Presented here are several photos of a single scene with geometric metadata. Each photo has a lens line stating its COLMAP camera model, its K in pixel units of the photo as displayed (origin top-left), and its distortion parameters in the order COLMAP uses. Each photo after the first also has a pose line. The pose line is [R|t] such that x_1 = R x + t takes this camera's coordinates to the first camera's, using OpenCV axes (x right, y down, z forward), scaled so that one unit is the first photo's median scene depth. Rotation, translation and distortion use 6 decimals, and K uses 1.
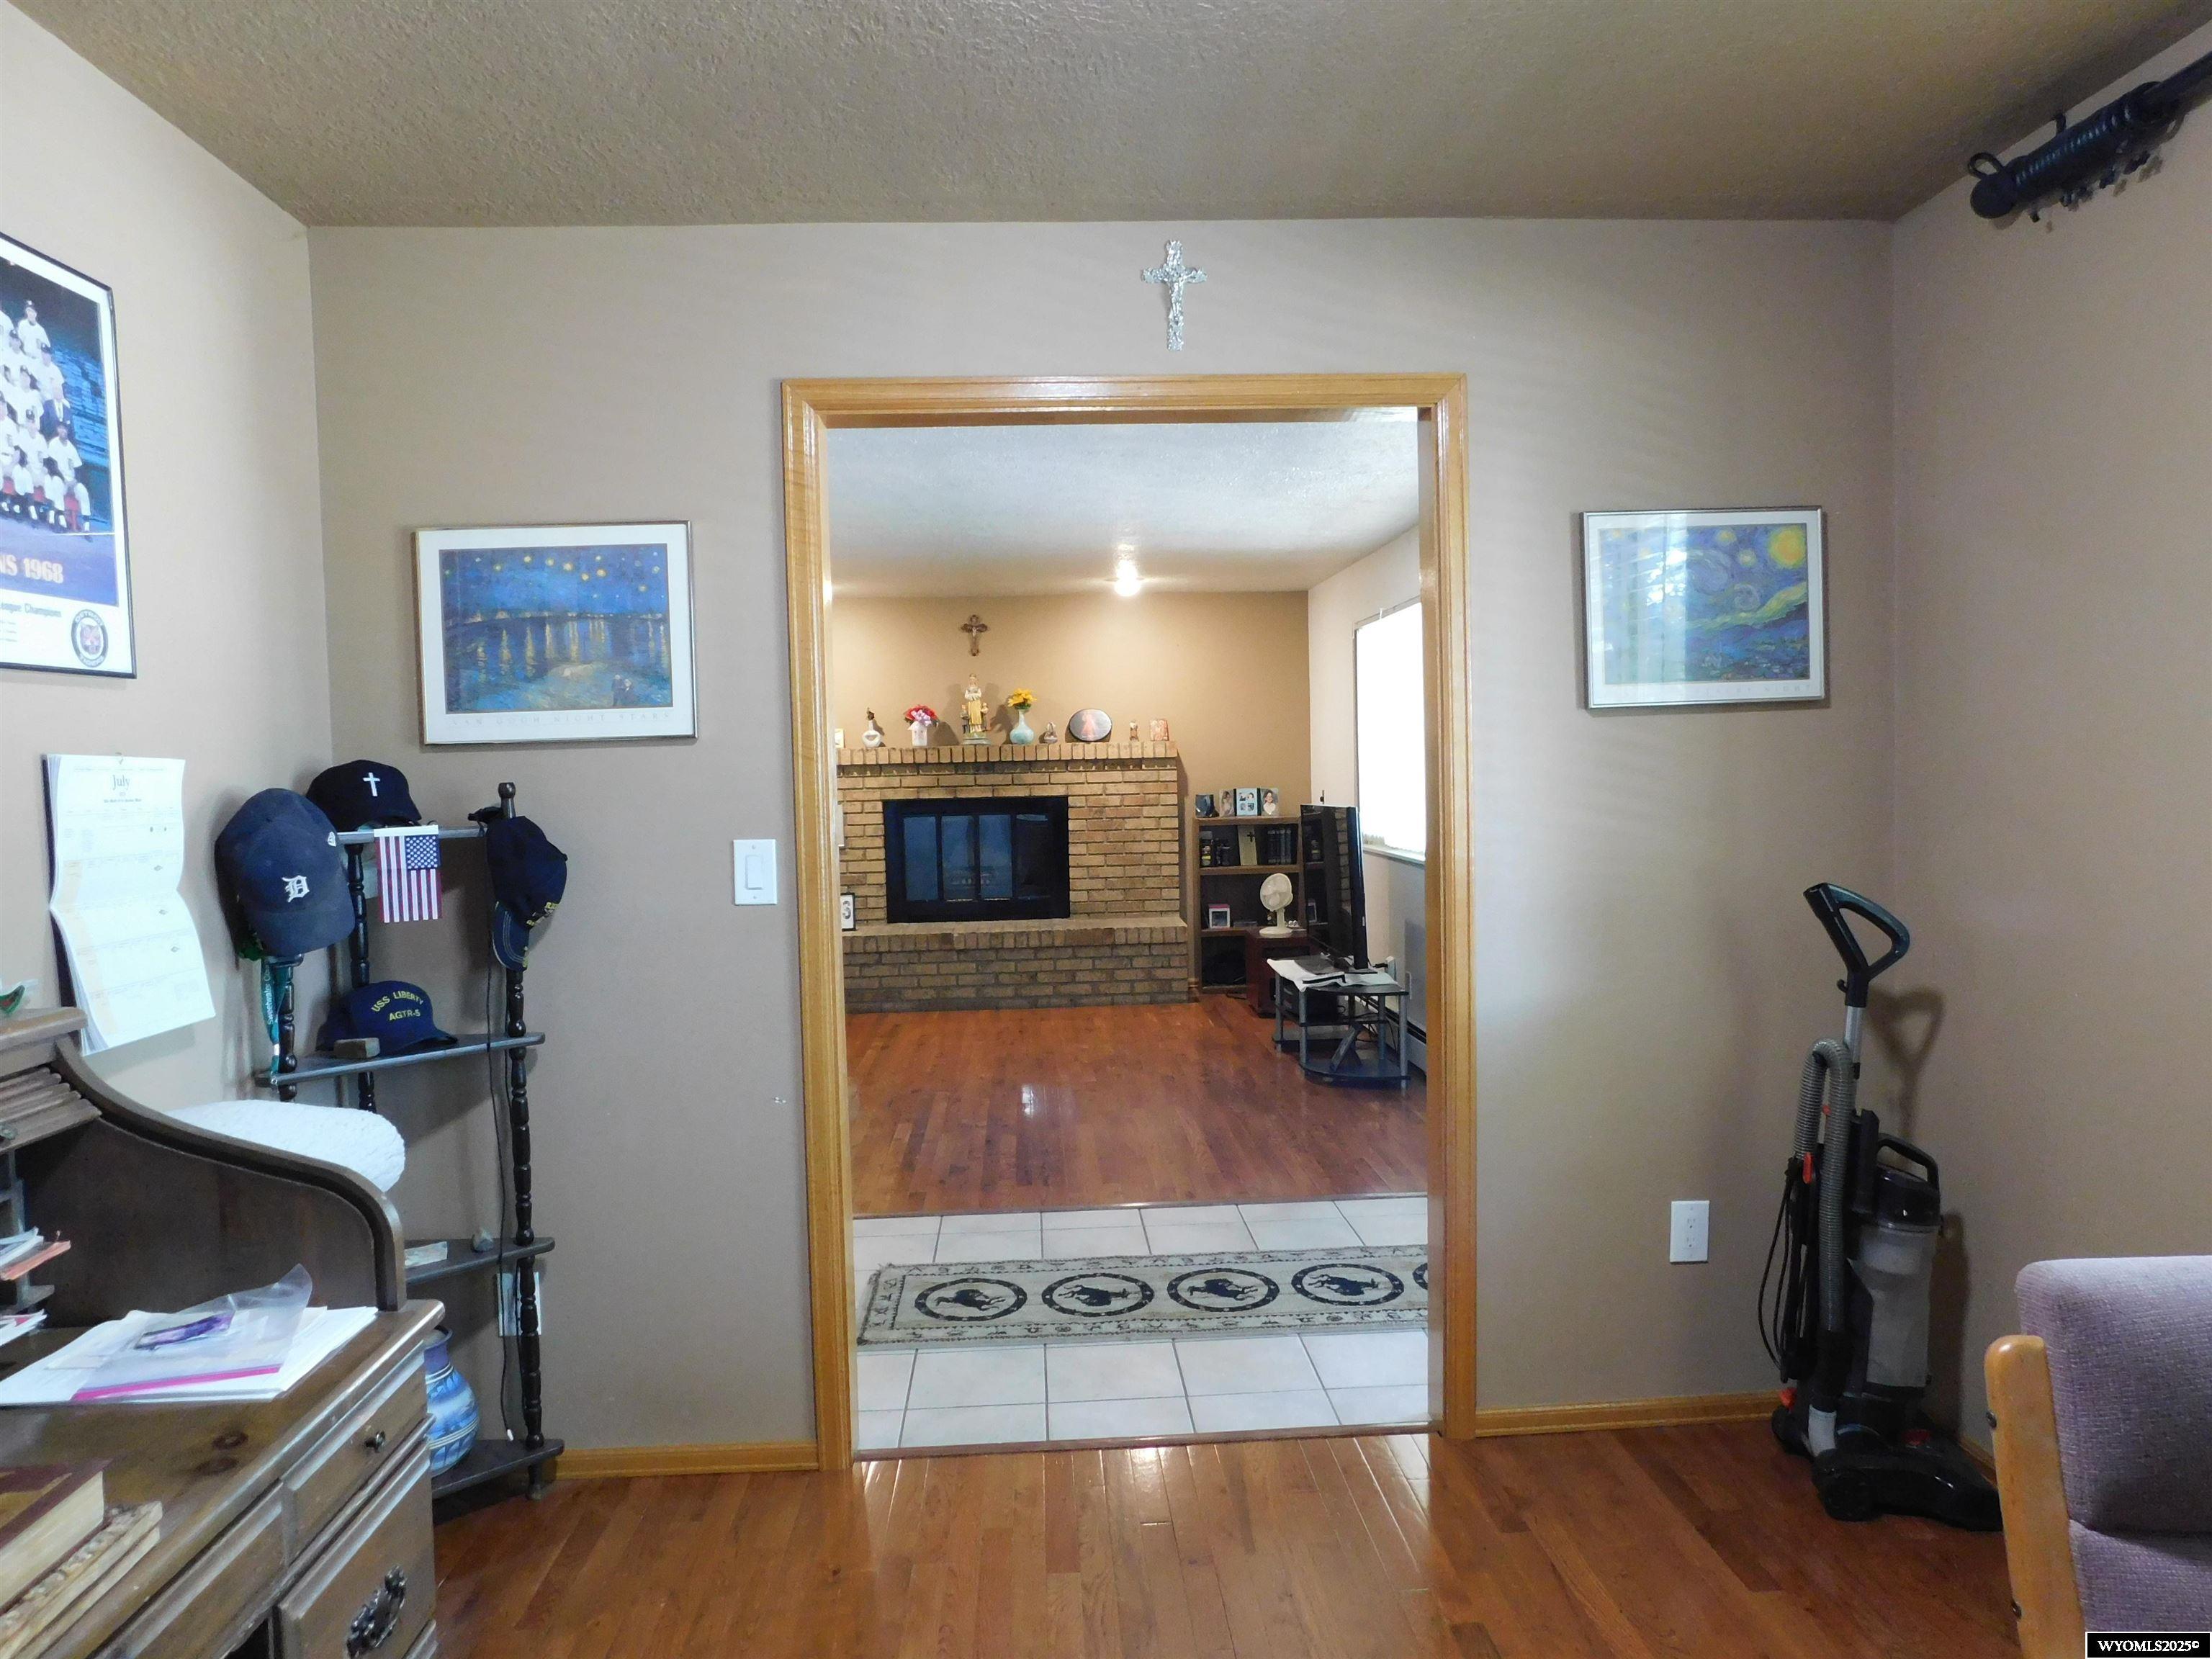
lens RADIAL K [[1486.2, 0, 1101.0], [0, 1486.2, 823.6], [0, 0, 1]] dist [-0.000985, 0.015612]
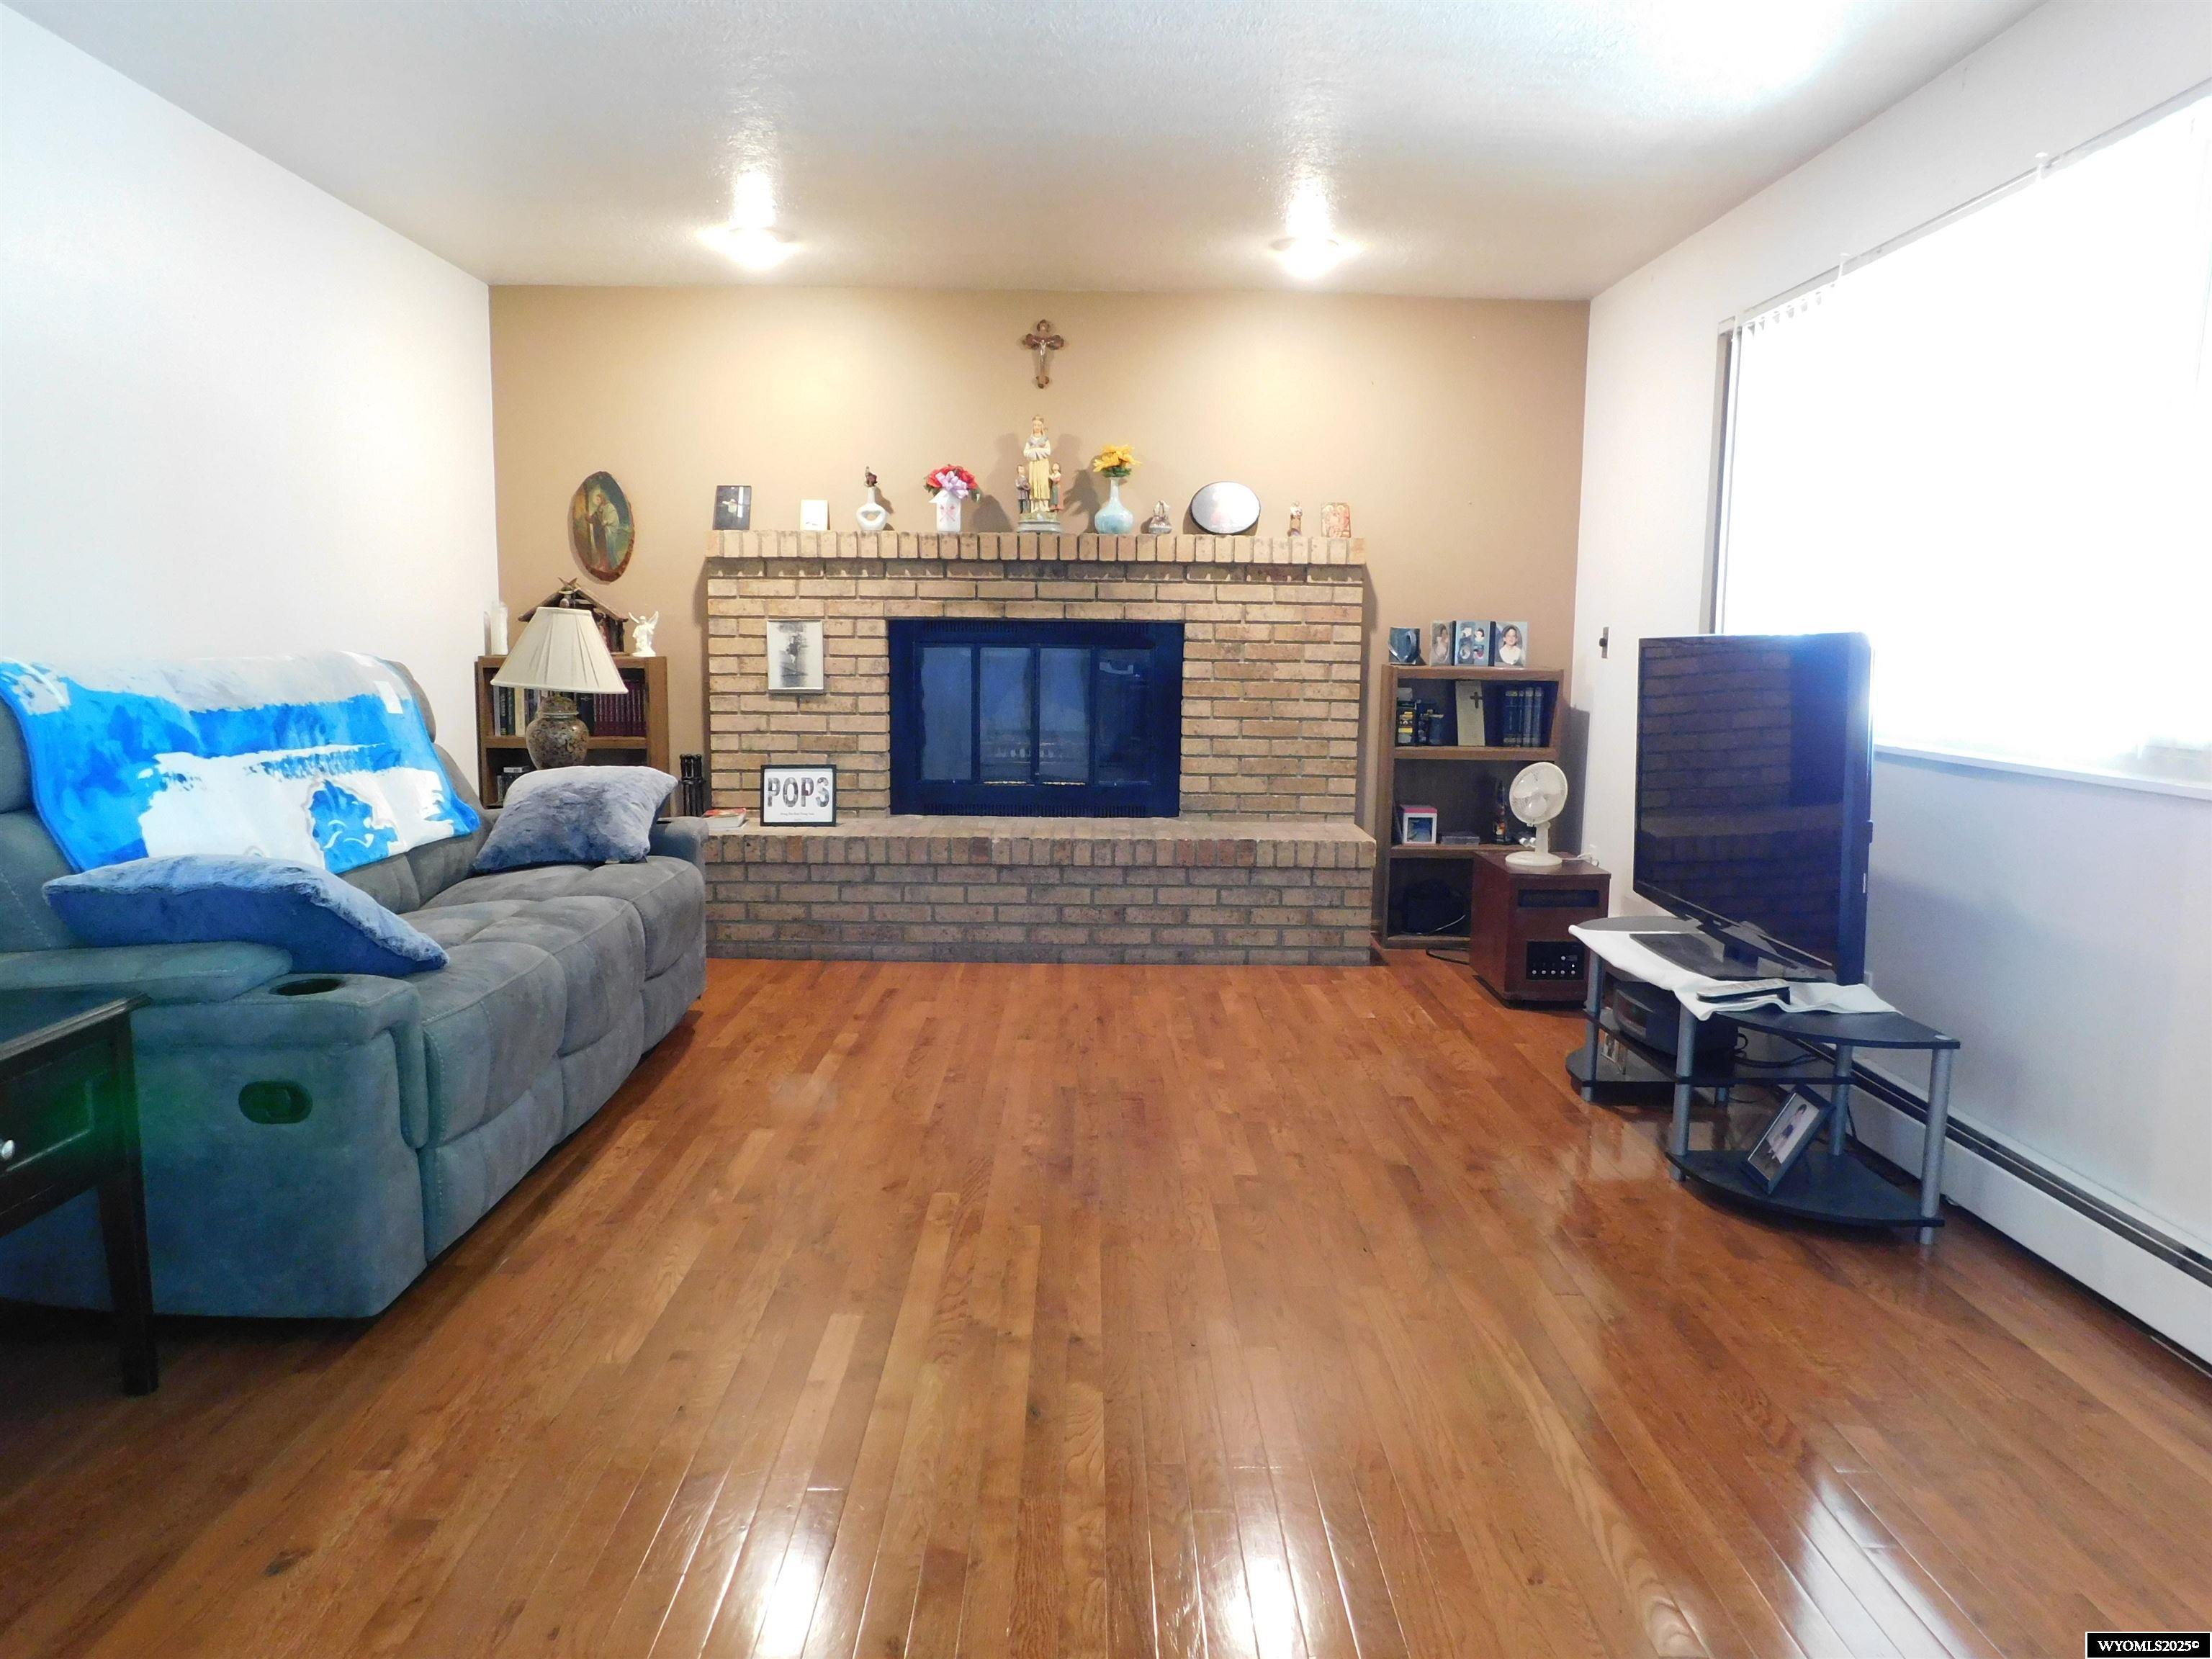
lens RADIAL K [[1486.2, 0, 1116.7], [0, 1486.2, 827.3], [0, 0, 1]] dist [-0.000985, 0.015612]
pose [[0.998772, 0.040924, -0.027918, -0.029818], [-0.038171, 0.994946, 0.092877, 0.010169], [0.031578, -0.091698, 0.995286, 0.376051]]
